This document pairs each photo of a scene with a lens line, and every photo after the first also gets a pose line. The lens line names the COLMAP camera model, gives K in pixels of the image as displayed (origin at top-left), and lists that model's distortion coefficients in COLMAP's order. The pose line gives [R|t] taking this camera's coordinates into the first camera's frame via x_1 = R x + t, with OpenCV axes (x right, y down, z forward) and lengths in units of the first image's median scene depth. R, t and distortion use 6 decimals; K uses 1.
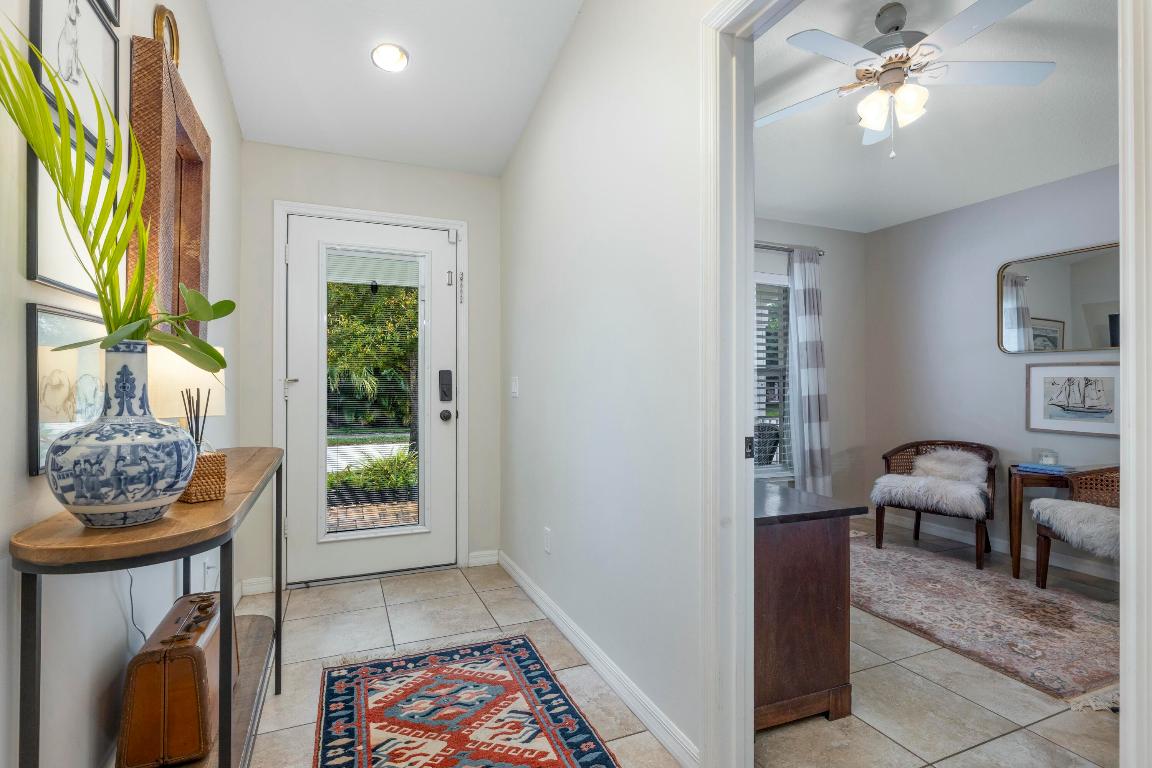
lens RADIAL K [[555.2, 0, 561.3], [0, 555.2, 380.5], [0, 0, 1]] dist [-0.006447, 0.003010]
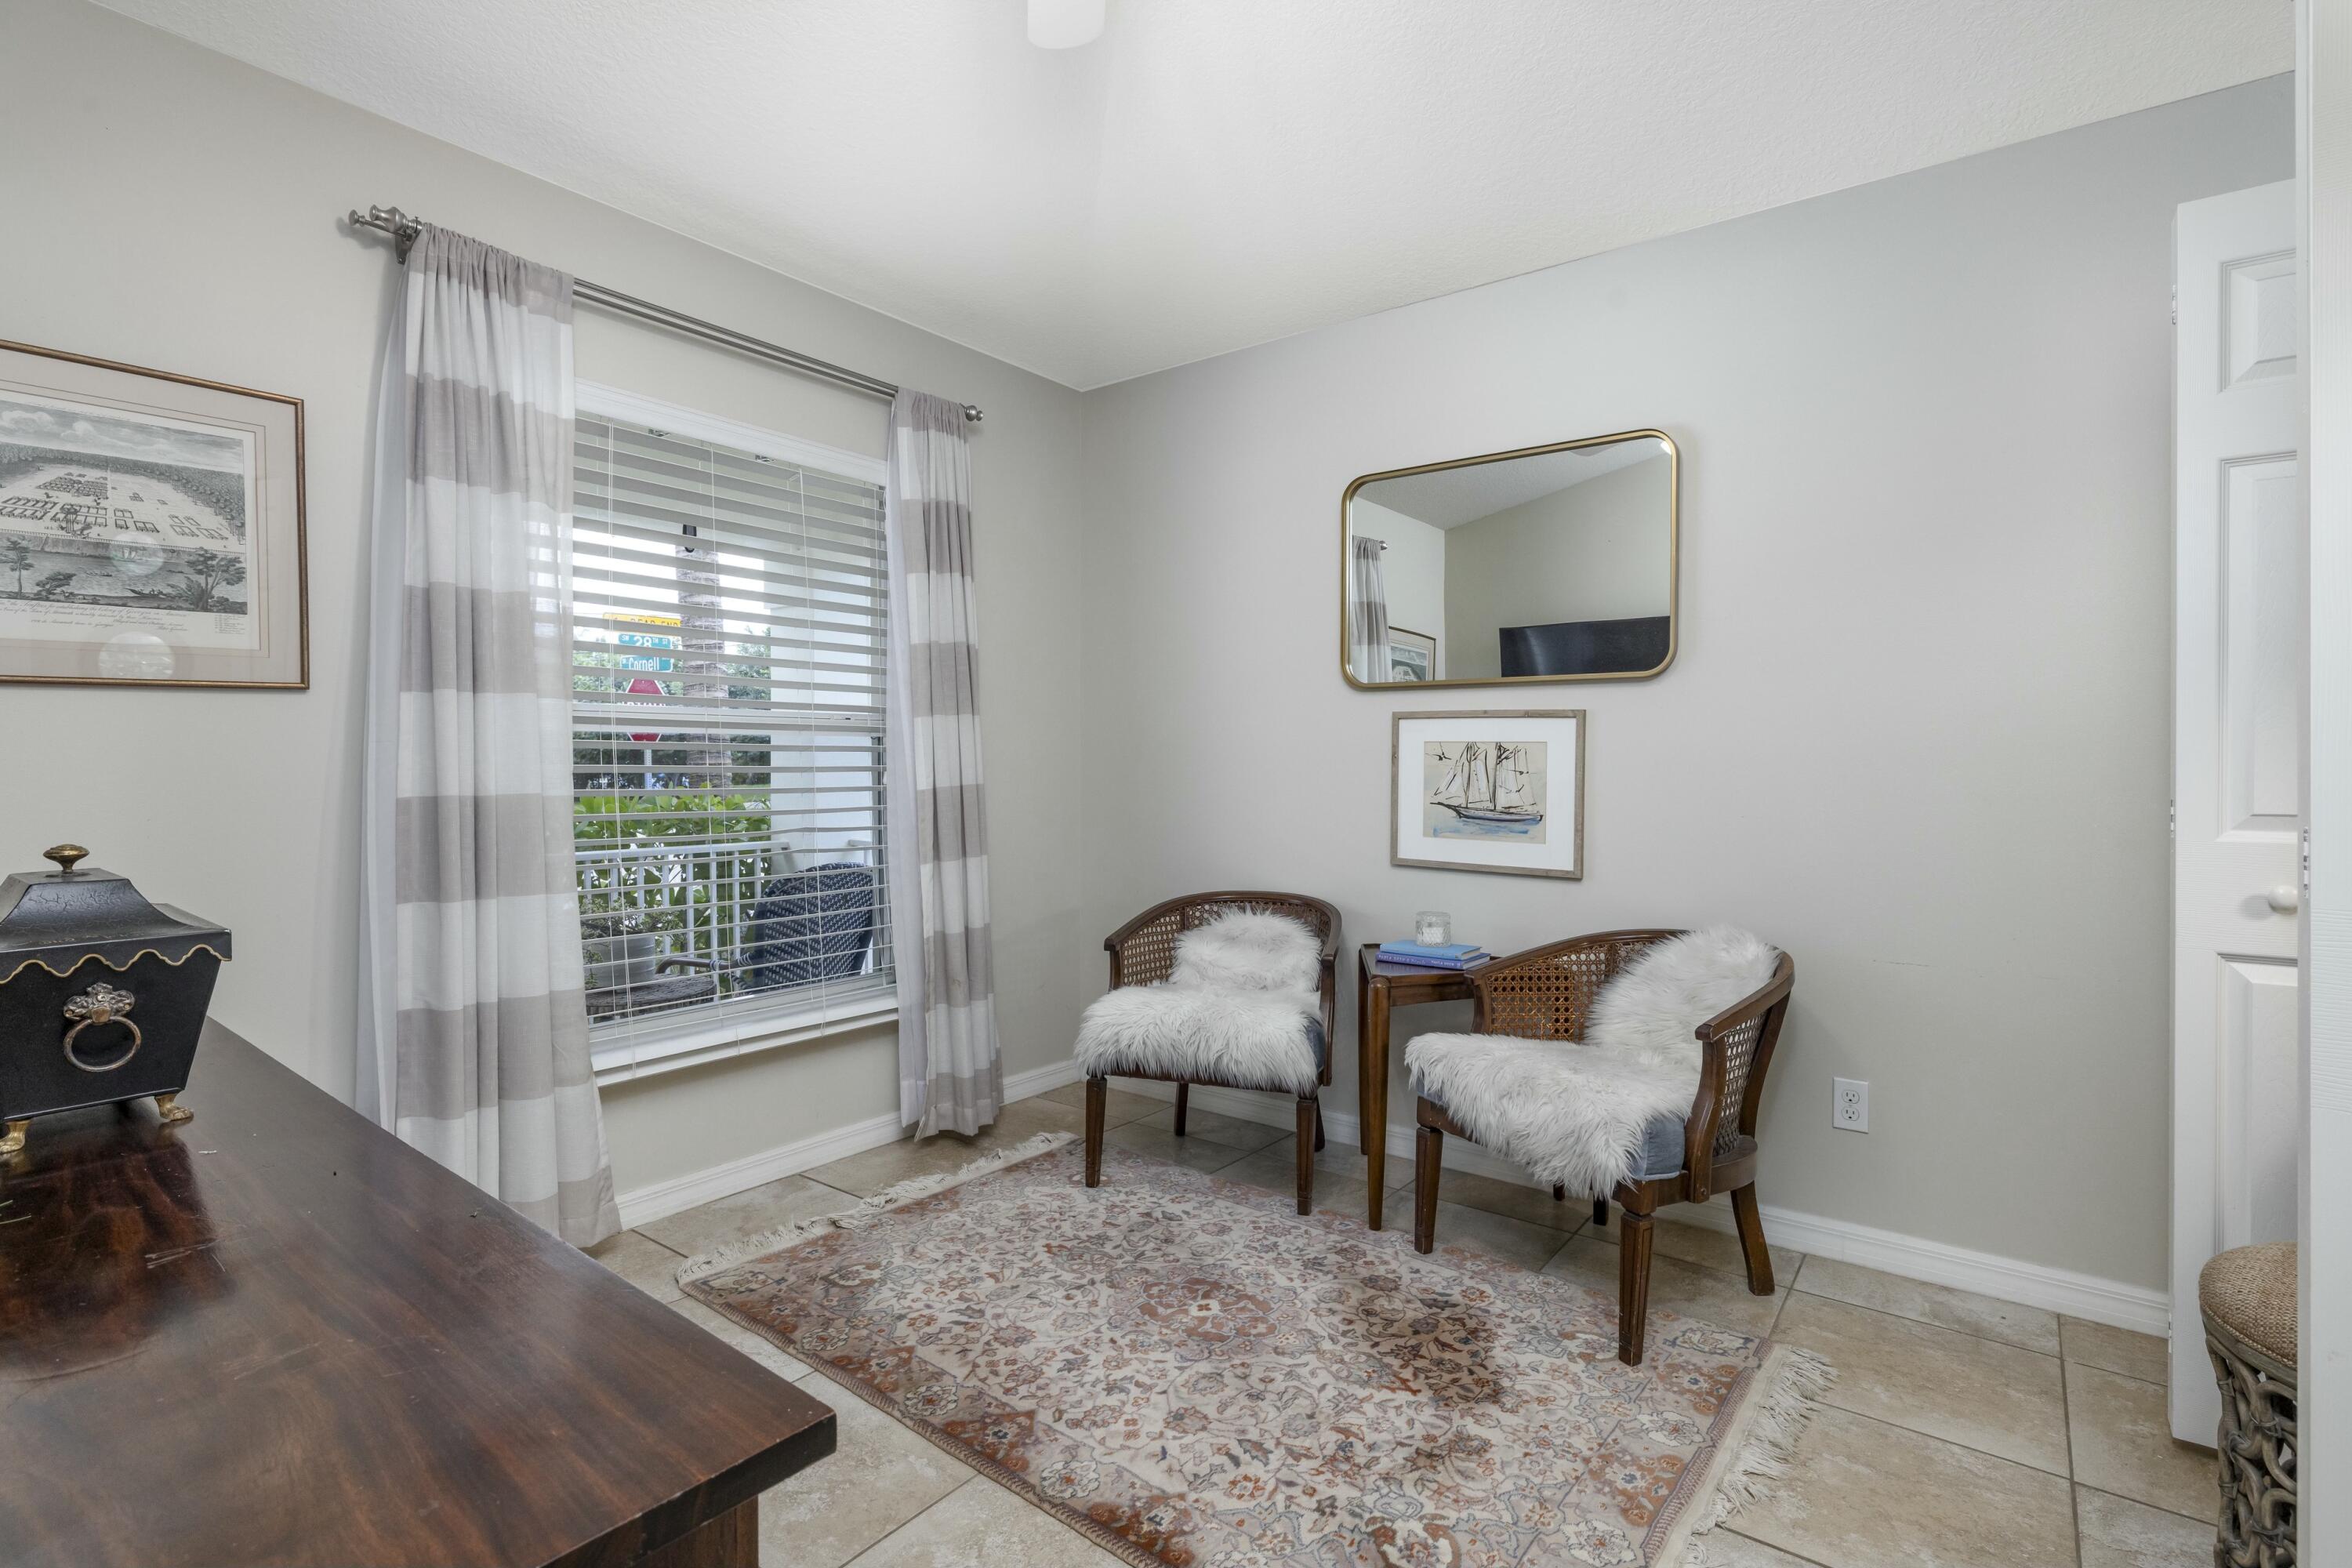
lens RADIAL K [[1133.6, 0, 1164.5], [0, 1133.6, 776.2], [0, 0, 1]] dist [-0.006447, 0.003010]
pose [[0.865351, -0.007572, 0.501108, 0.247364], [-0.003975, 0.999751, 0.021970, 0.001942], [-0.501150, -0.021003, 0.865106, 0.331373]]
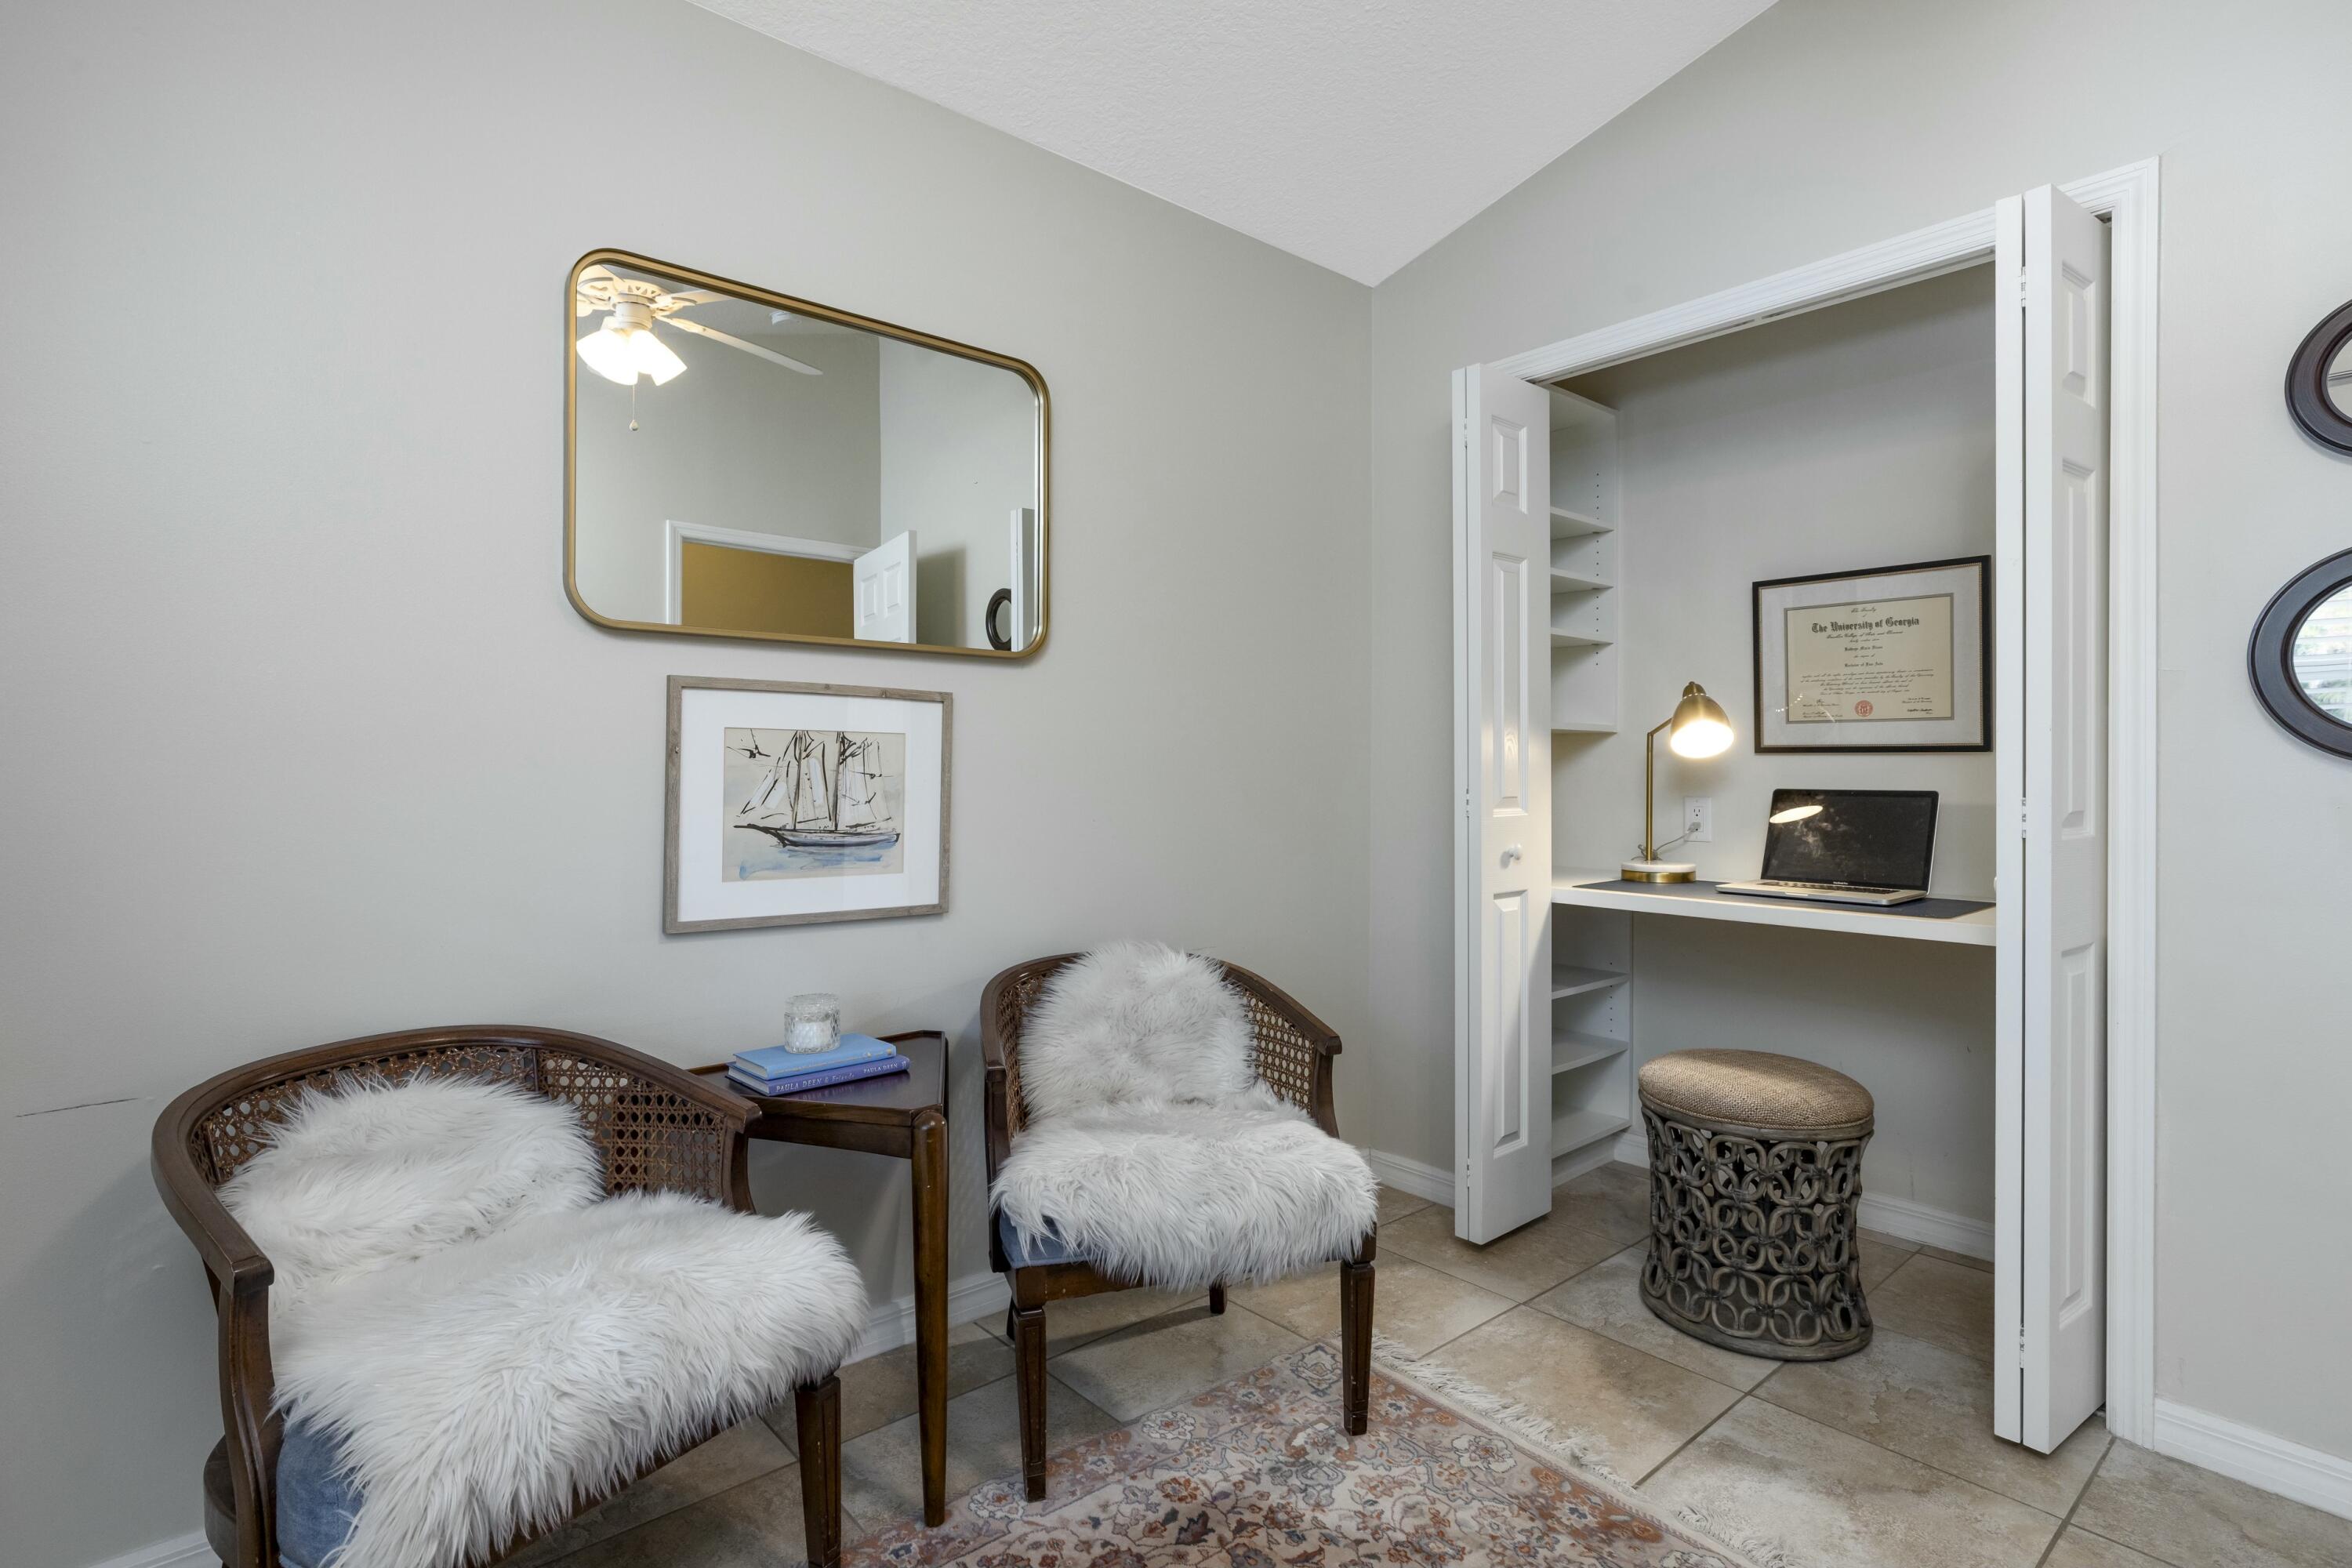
lens RADIAL K [[1133.6, 0, 1181.2], [0, 1133.6, 778.9], [0, 0, 1]] dist [-0.006447, 0.003010]
pose [[-0.314956, -0.010857, 0.949044, 0.280230], [-0.008923, 0.999924, 0.008478, 0.012276], [-0.949064, -0.005798, -0.315029, 0.984225]]
